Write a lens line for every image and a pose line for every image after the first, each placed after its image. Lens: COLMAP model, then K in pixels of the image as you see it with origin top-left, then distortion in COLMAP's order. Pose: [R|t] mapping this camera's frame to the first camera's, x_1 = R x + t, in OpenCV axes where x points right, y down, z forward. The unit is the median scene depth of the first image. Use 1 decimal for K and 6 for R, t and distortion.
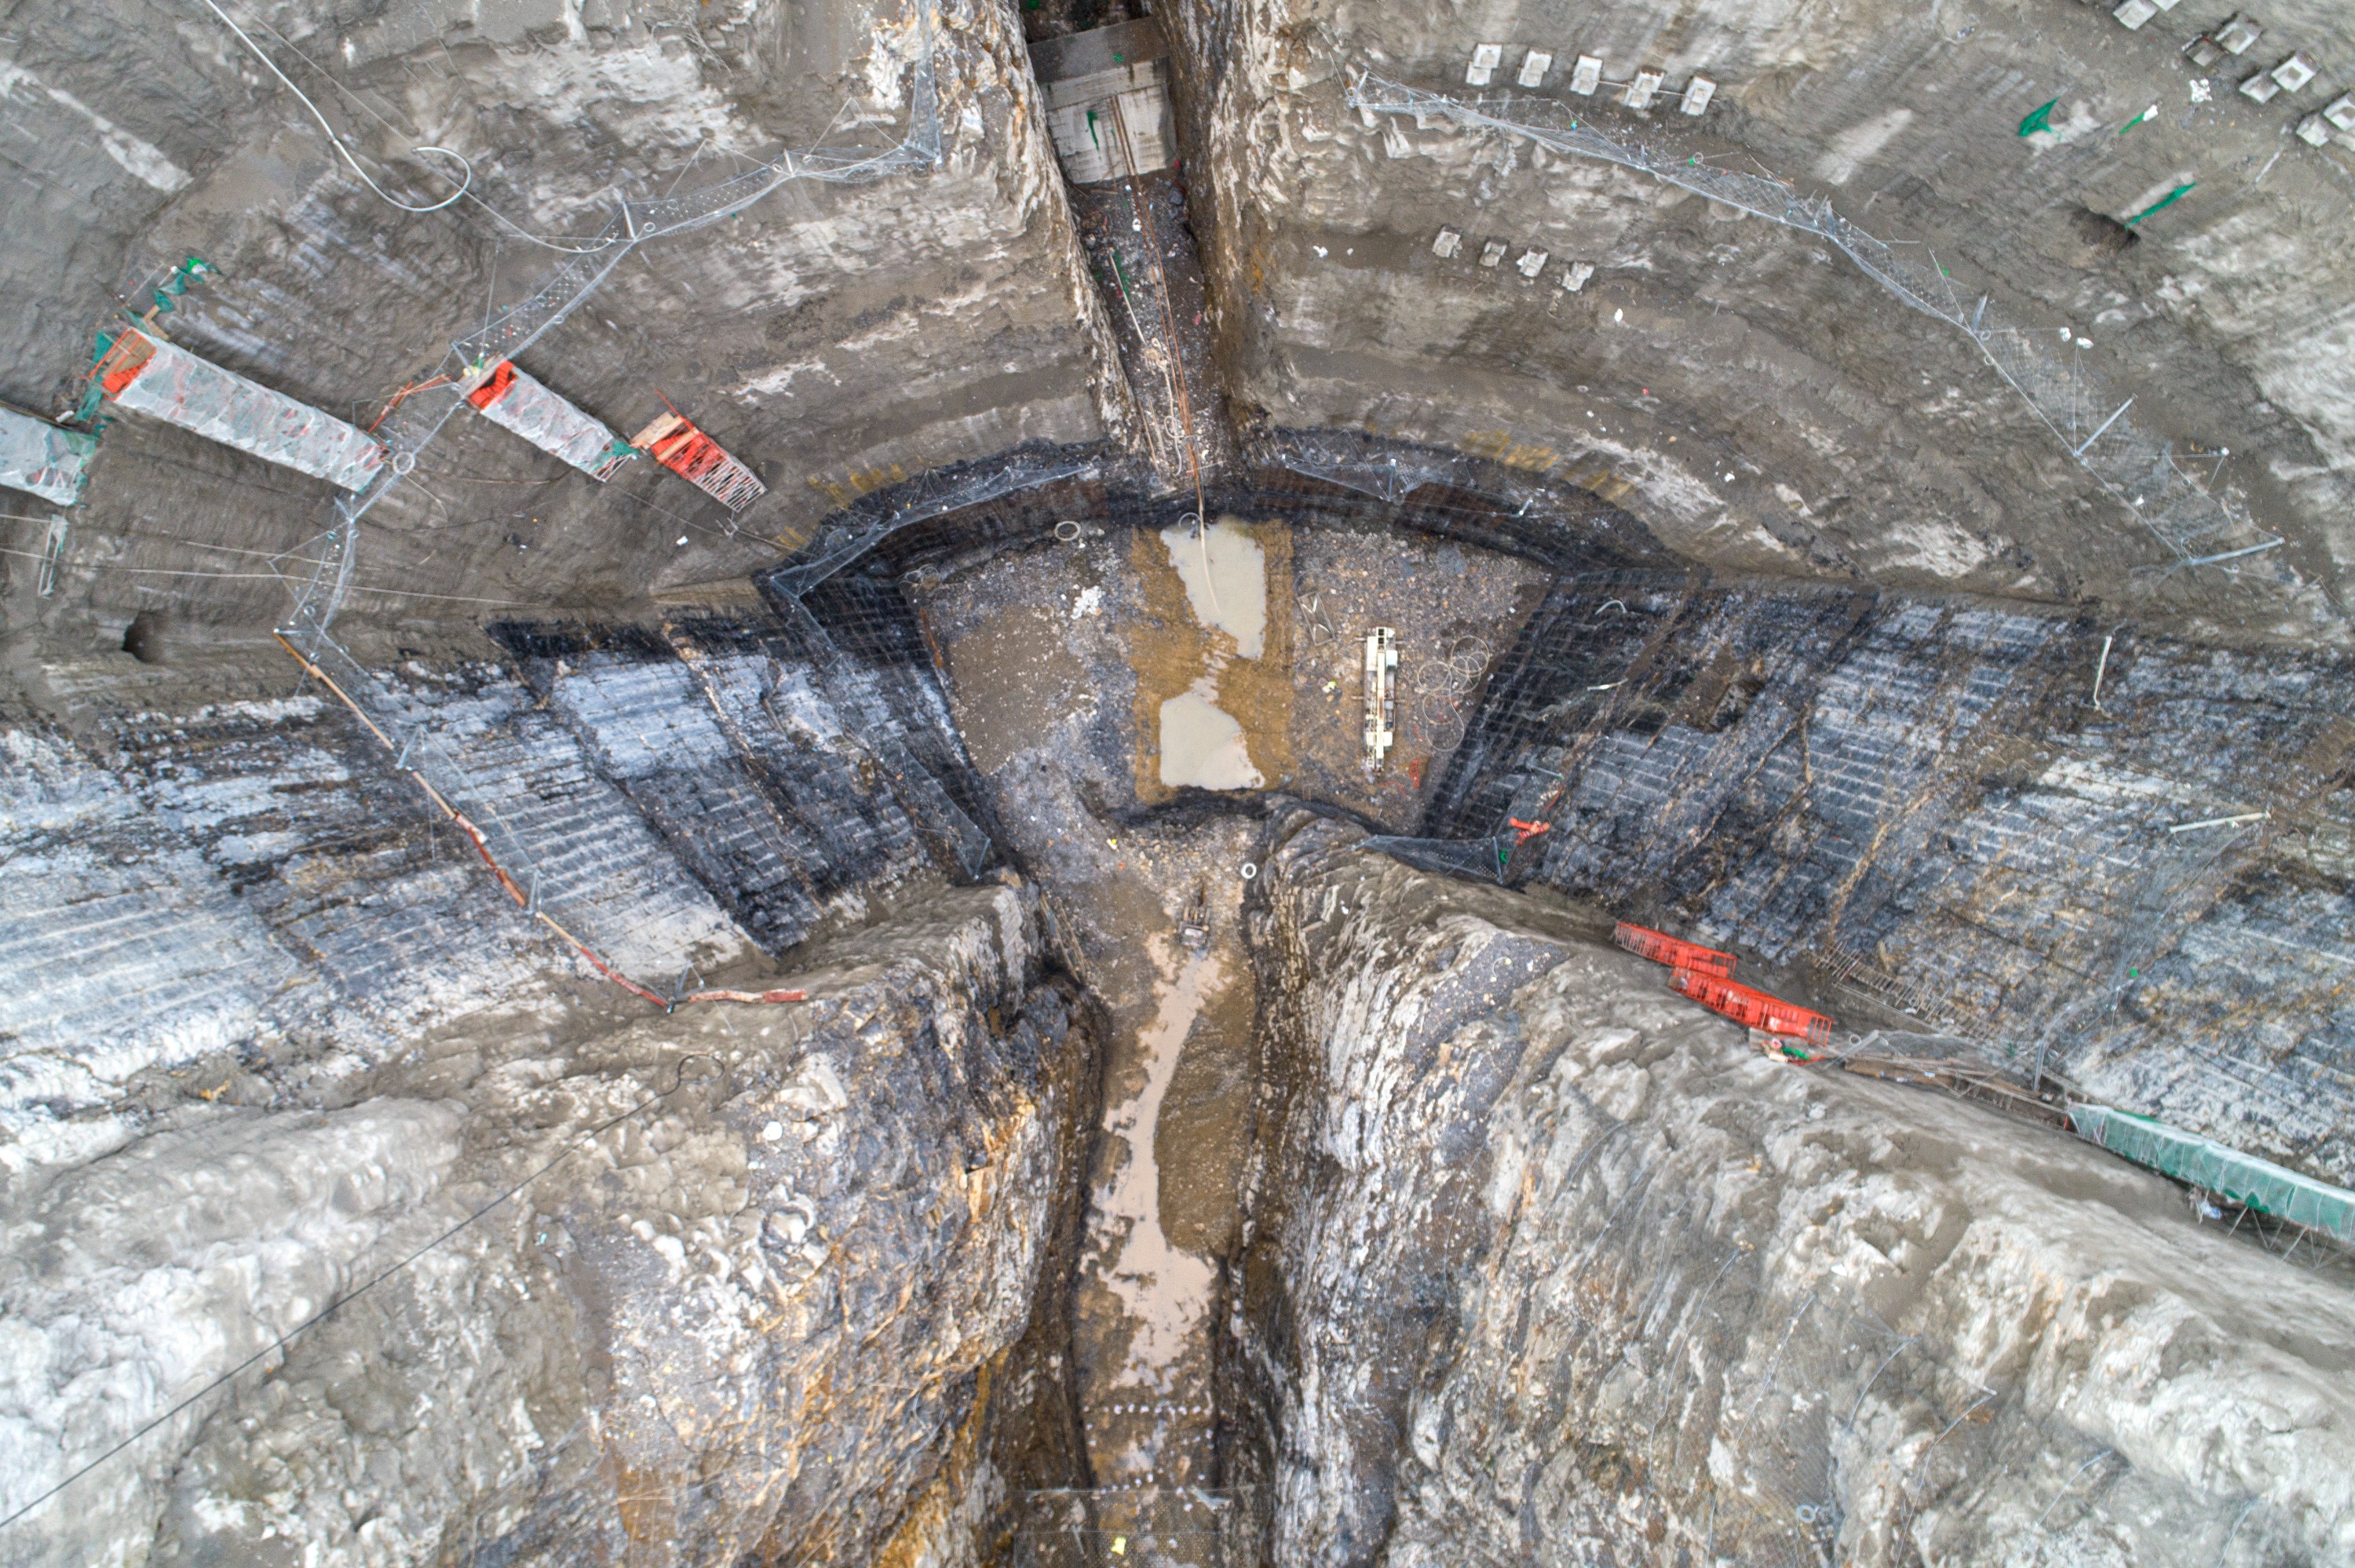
lens RADIAL K [[1614.4, 0, 1181.6], [0, 1614.4, 781.9], [0, 0, 1]] dist [-0.000222, -0.000335]
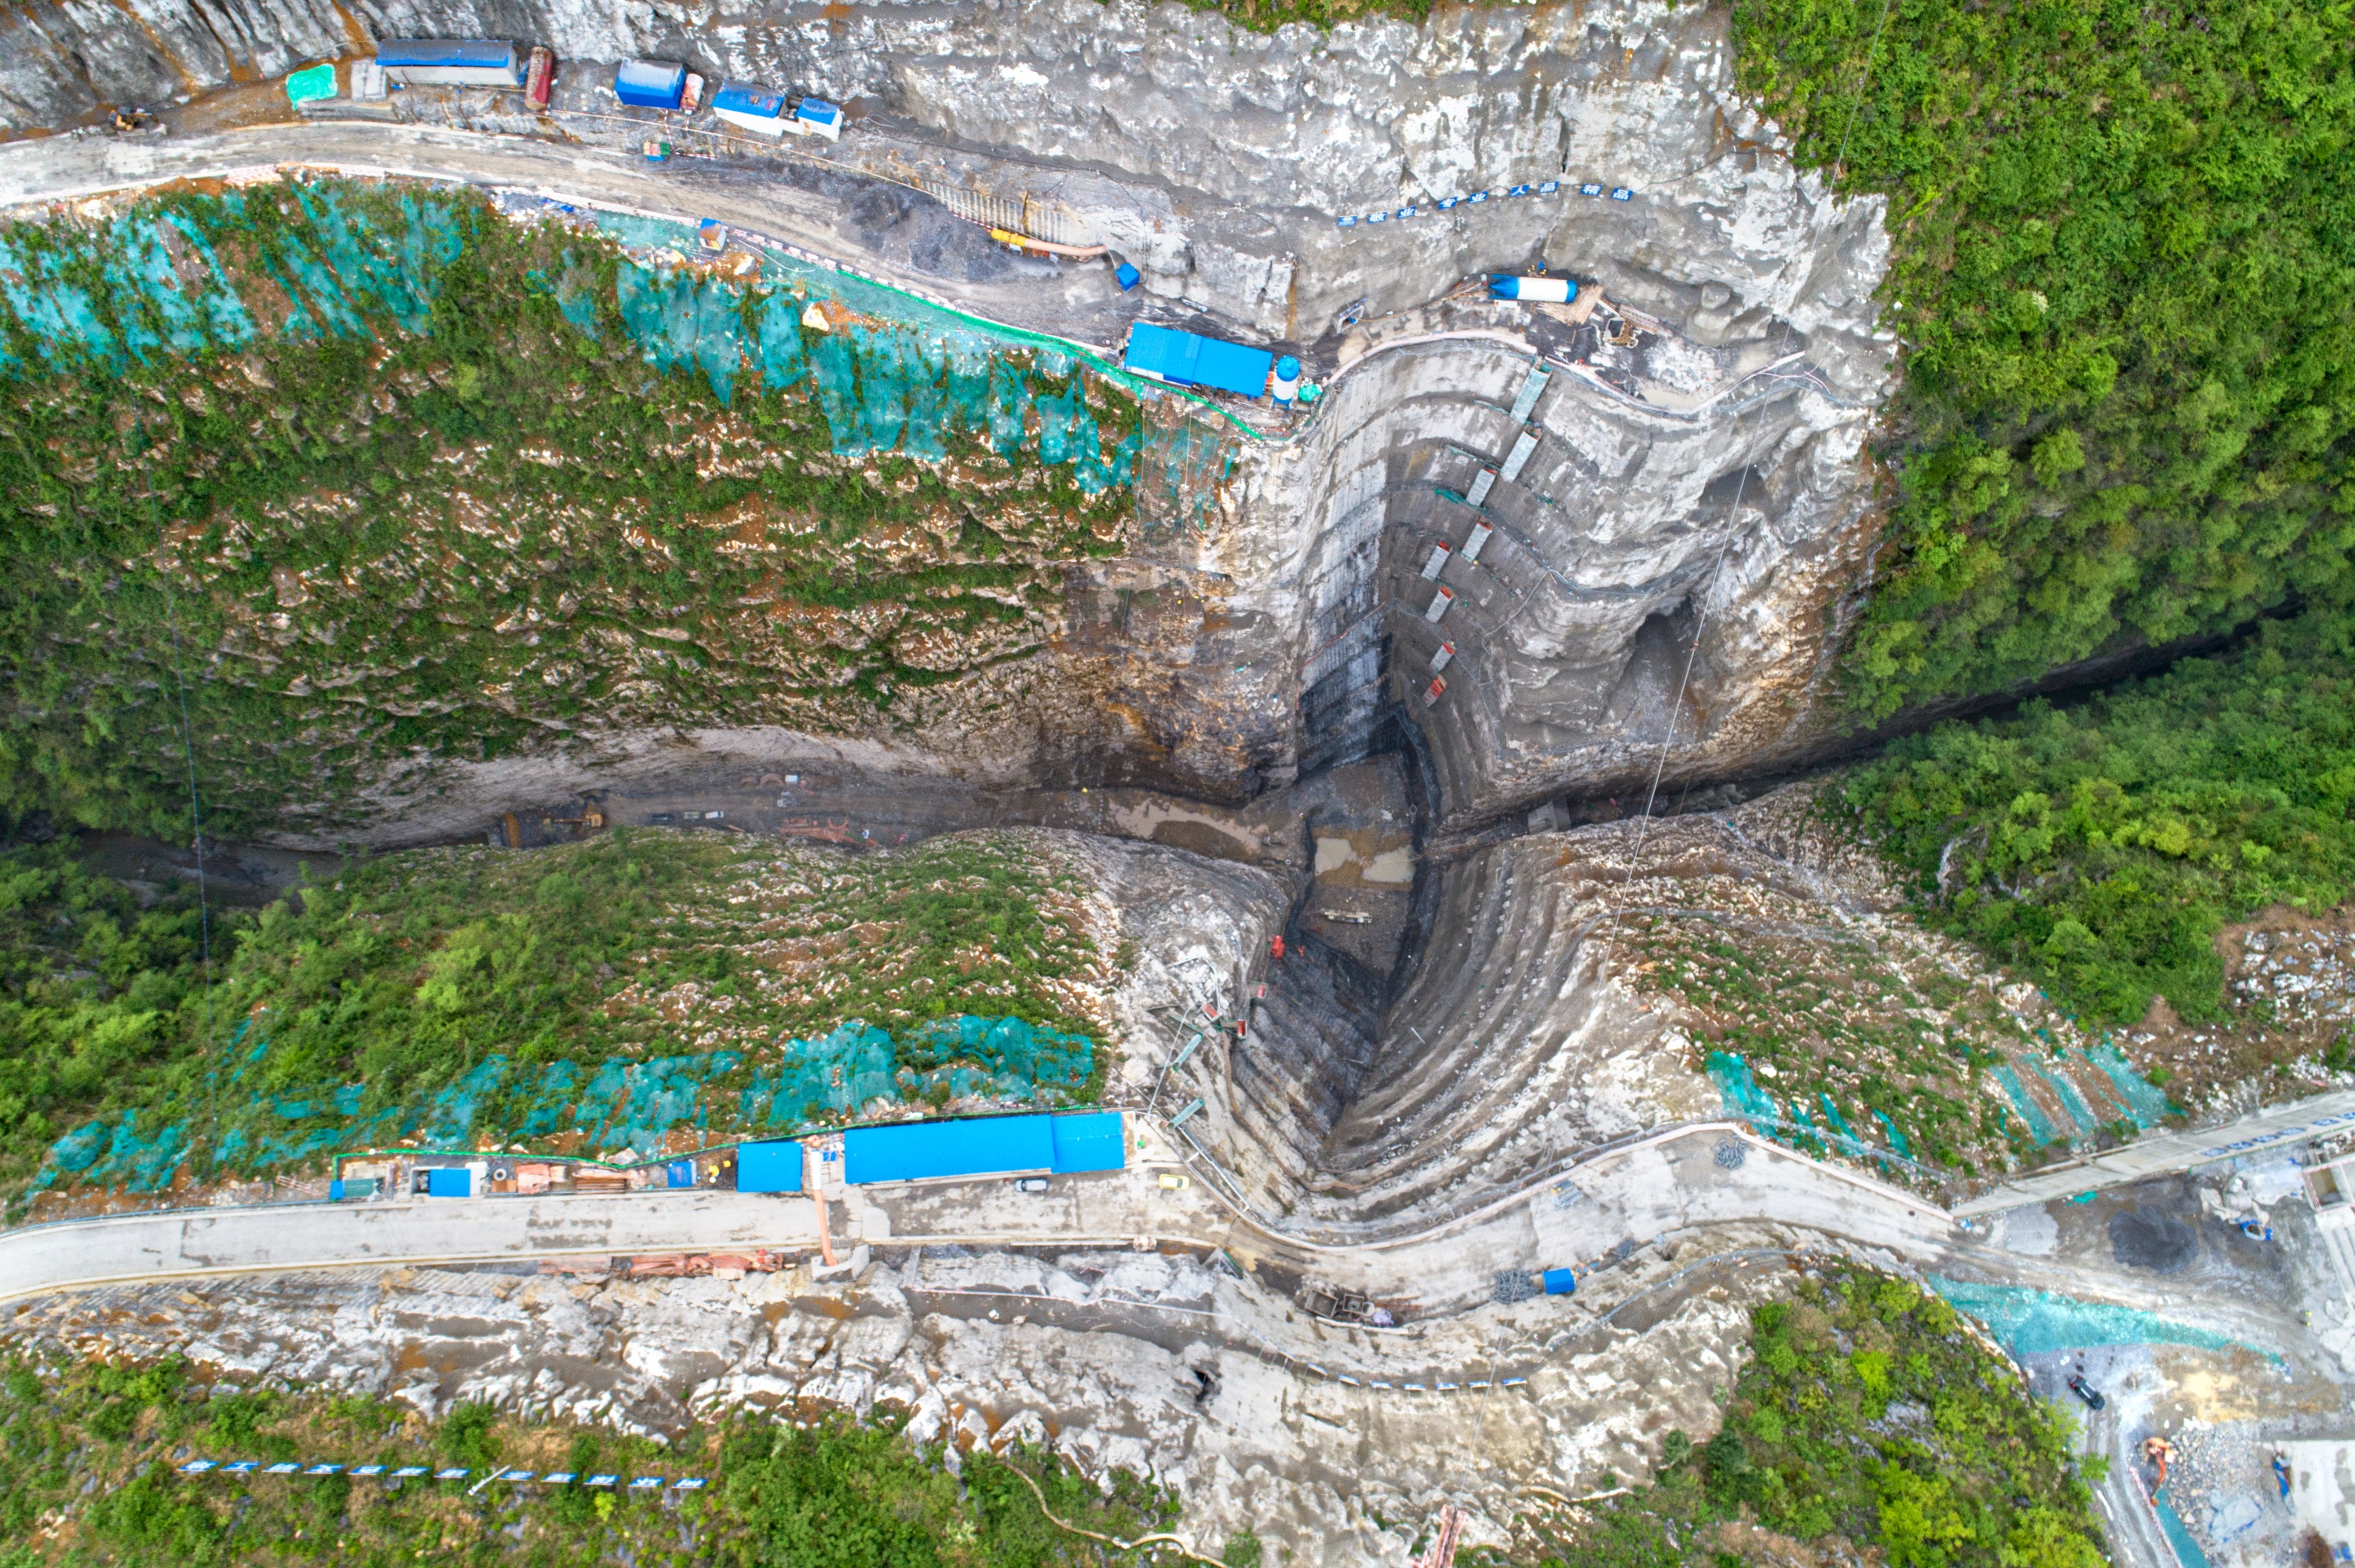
lens RADIAL K [[1614.4, 0, 1175.1], [0, 1614.4, 779.7], [0, 0, 1]] dist [-0.000222, -0.000335]
pose [[-0.082226, 0.981368, -0.173654, 0.525405], [-0.996574, -0.079400, 0.023170, 0.255680], [0.008950, 0.174964, 0.984534, -2.322708]]
